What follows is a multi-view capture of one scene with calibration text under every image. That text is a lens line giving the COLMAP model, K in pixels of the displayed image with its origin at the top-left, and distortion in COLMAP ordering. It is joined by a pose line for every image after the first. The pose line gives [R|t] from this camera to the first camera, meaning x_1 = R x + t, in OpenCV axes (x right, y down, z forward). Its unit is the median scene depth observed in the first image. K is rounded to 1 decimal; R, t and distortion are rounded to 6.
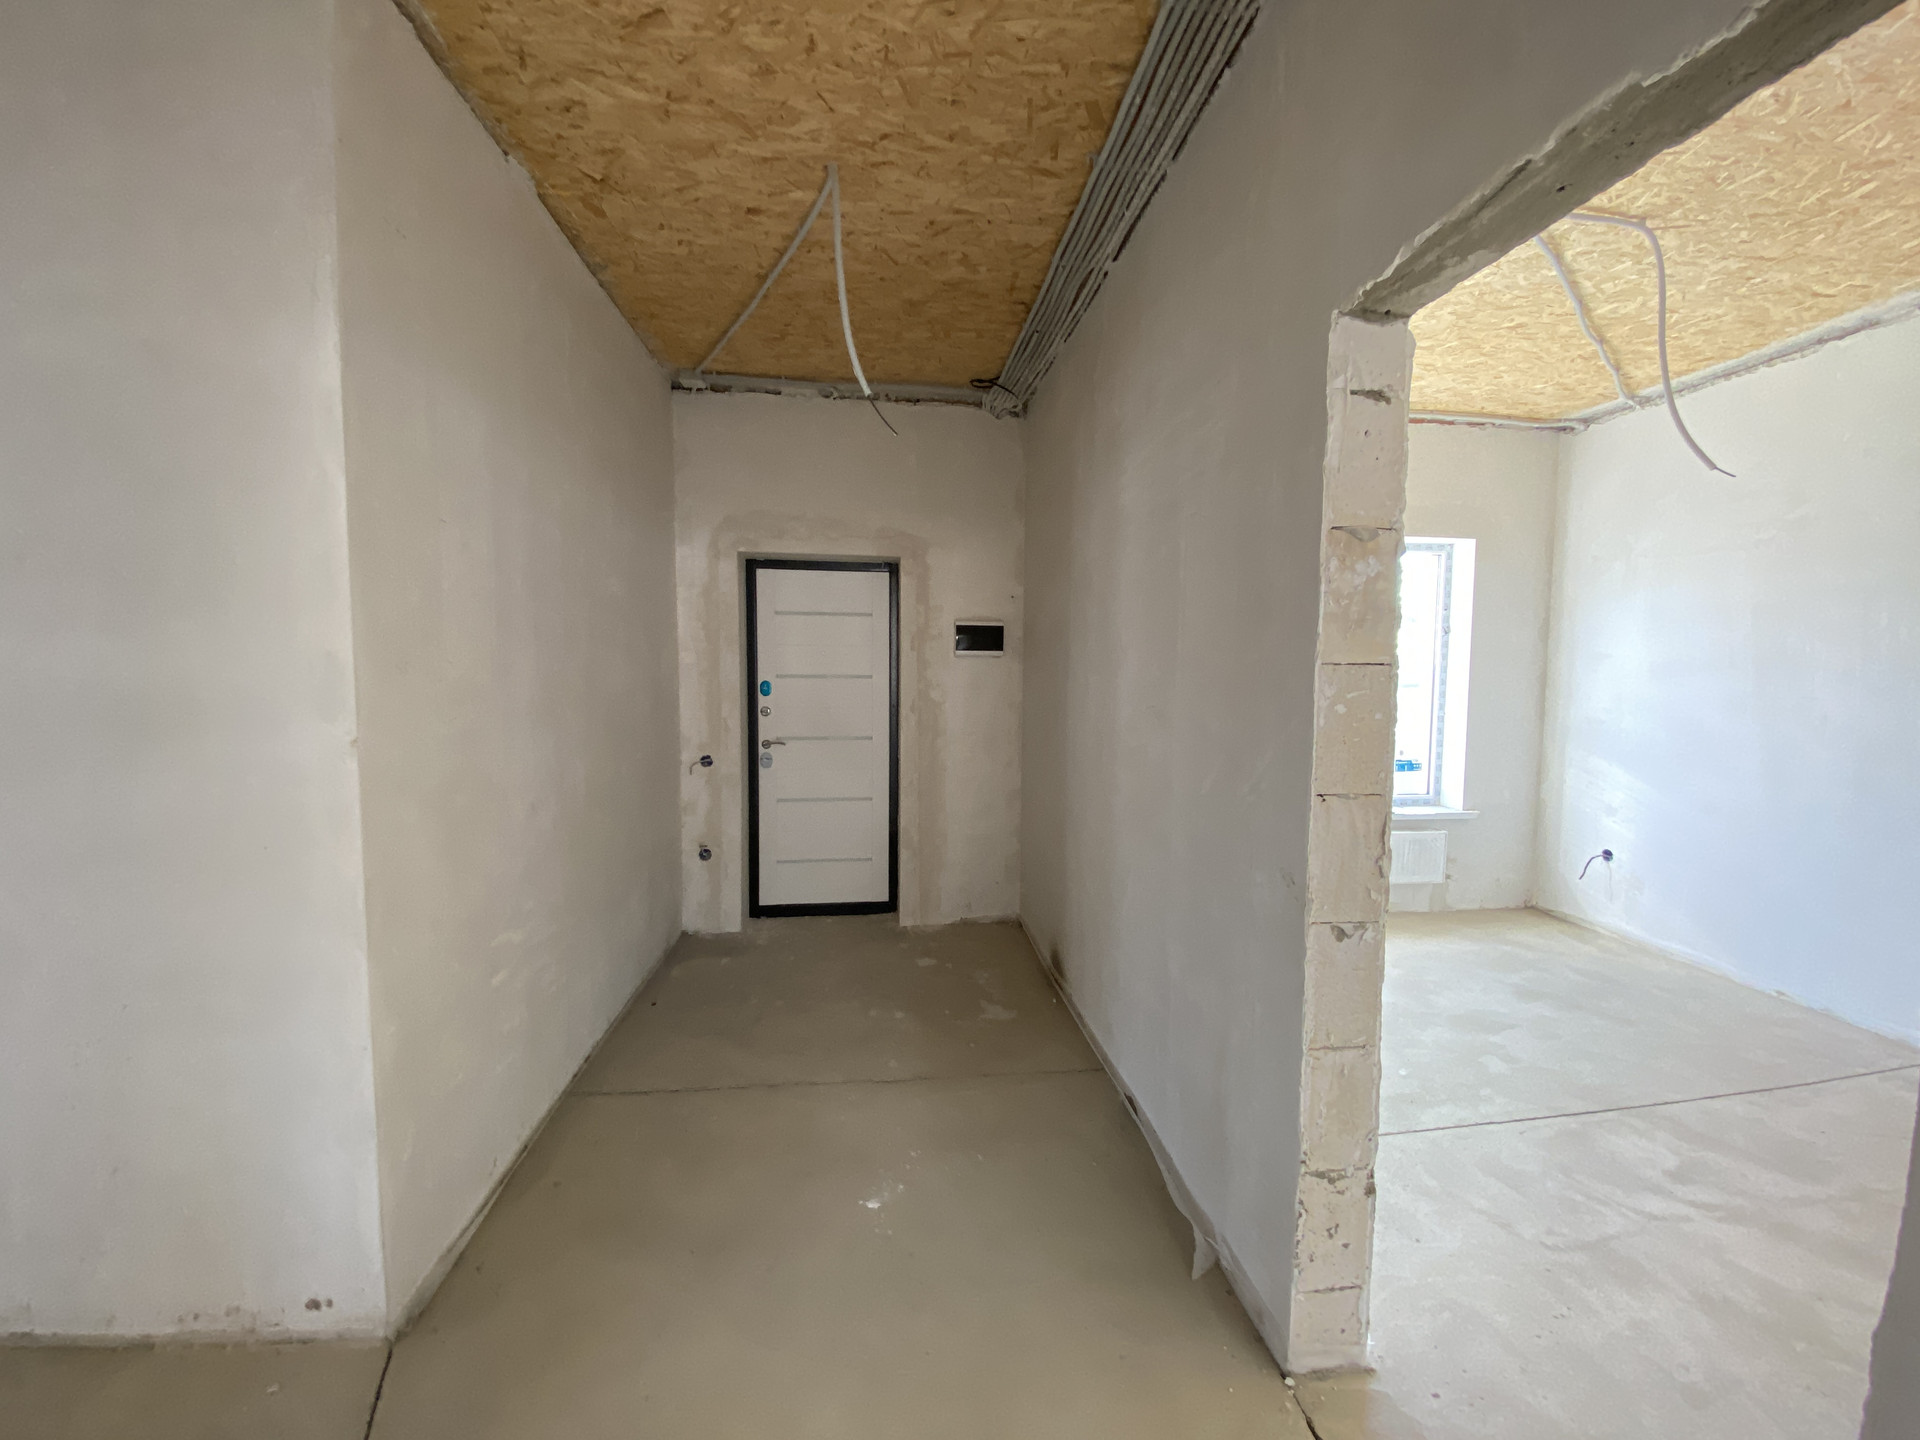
lens RADIAL K [[776.0, 0, 966.0], [0, 776.0, 719.4], [0, 0, 1]] dist [0.030837, -0.025687]
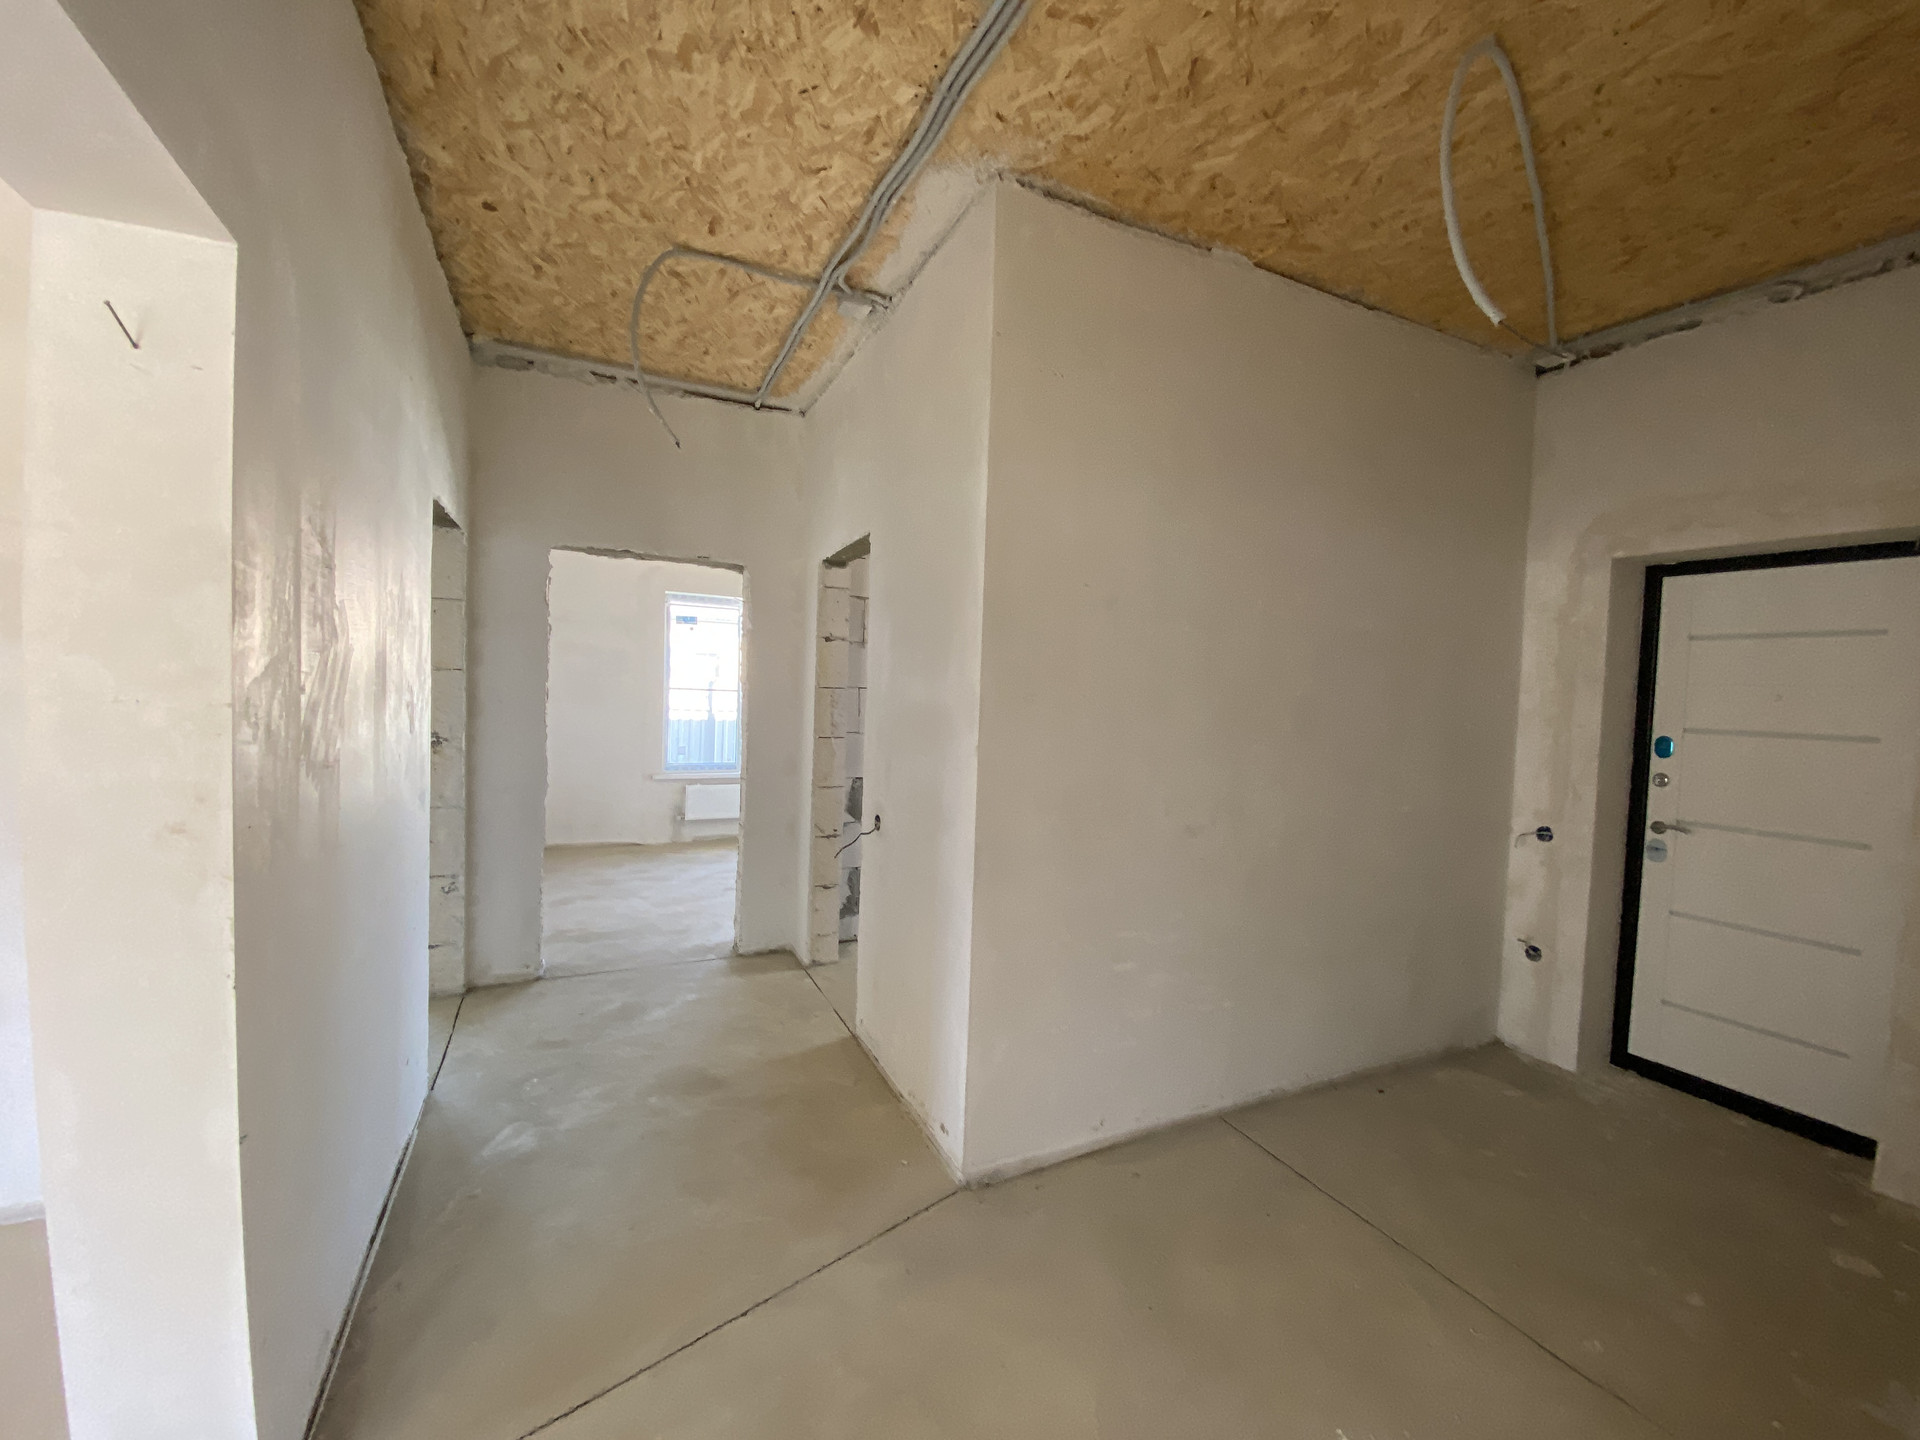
lens RADIAL K [[784.3, 0, 964.5], [0, 784.3, 718.7], [0, 0, 1]] dist [-0.000657, -0.012720]
pose [[0.318769, 0.040057, -0.946986, 0.219021], [-0.095395, 0.995389, 0.009993, -0.013607], [0.943020, 0.087153, 0.321121, 0.198951]]
